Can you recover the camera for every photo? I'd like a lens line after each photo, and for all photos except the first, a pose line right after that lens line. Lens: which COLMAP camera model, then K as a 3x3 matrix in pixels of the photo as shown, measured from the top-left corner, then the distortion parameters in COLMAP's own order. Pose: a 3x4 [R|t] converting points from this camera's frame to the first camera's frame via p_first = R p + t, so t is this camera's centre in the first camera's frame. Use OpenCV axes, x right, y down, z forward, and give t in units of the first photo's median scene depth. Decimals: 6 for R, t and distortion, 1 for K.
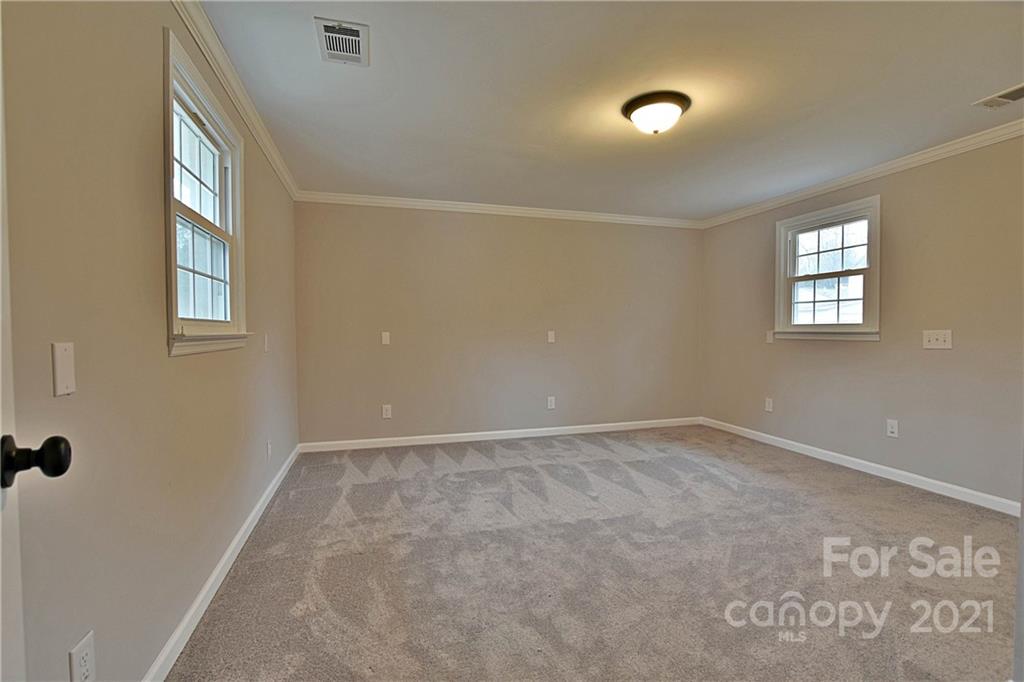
lens RADIAL K [[466.0, 0, 507.5], [0, 466.0, 343.4], [0, 0, 1]] dist [-0.032130, 0.005136]
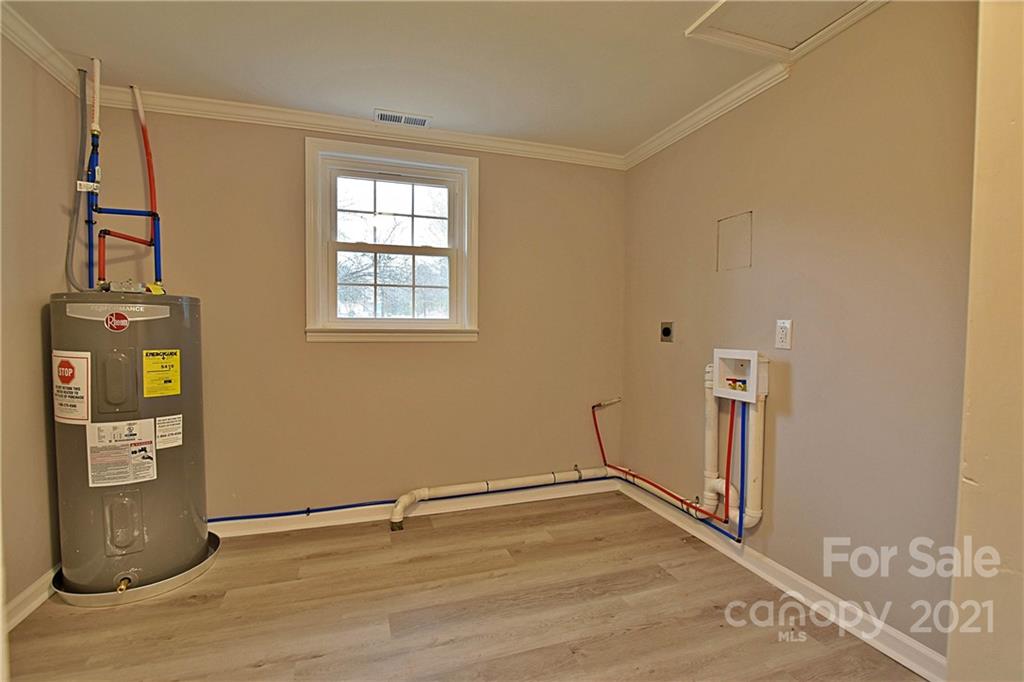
lens RADIAL K [[466.0, 0, 513.3], [0, 466.0, 344.0], [0, 0, 1]] dist [-0.032130, 0.005136]
pose [[-0.034313, -0.036539, 0.998743, -0.024098], [0.021380, 0.999076, 0.037286, -0.026788], [-0.999182, 0.022633, -0.033500, 0.869311]]
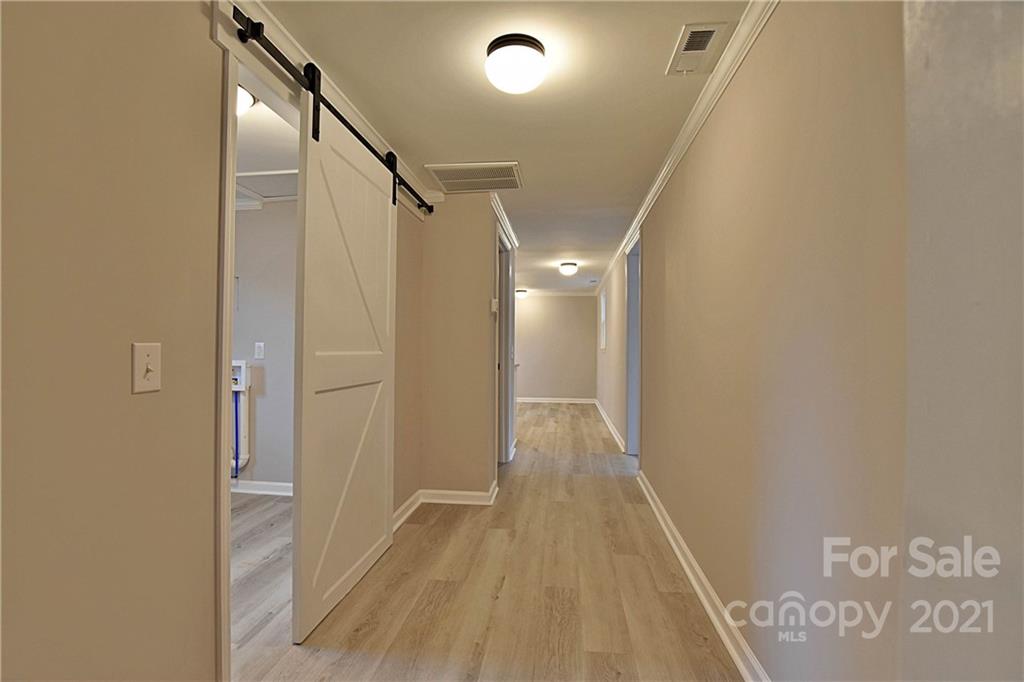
lens RADIAL K [[466.0, 0, 513.8], [0, 466.0, 342.1], [0, 0, 1]] dist [-0.032130, 0.005136]
pose [[-0.918656, 0.000802, 0.395058, -0.388368], [0.006676, 0.999887, 0.013494, -0.039282], [-0.395002, 0.015034, -0.918557, 1.235512]]
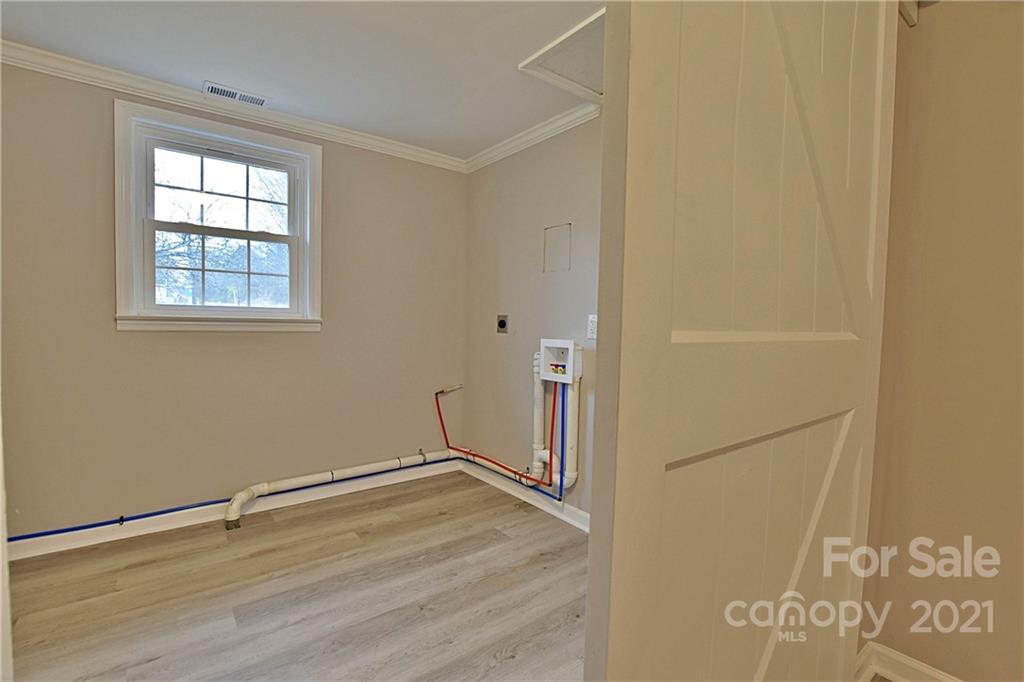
lens RADIAL K [[466.0, 0, 516.4], [0, 466.0, 345.9], [0, 0, 1]] dist [-0.032130, 0.005136]
pose [[-0.367443, -0.056665, 0.928318, -0.078663], [0.004673, 0.998017, 0.062769, -0.026272], [-0.930034, 0.027402, -0.366449, 0.882989]]
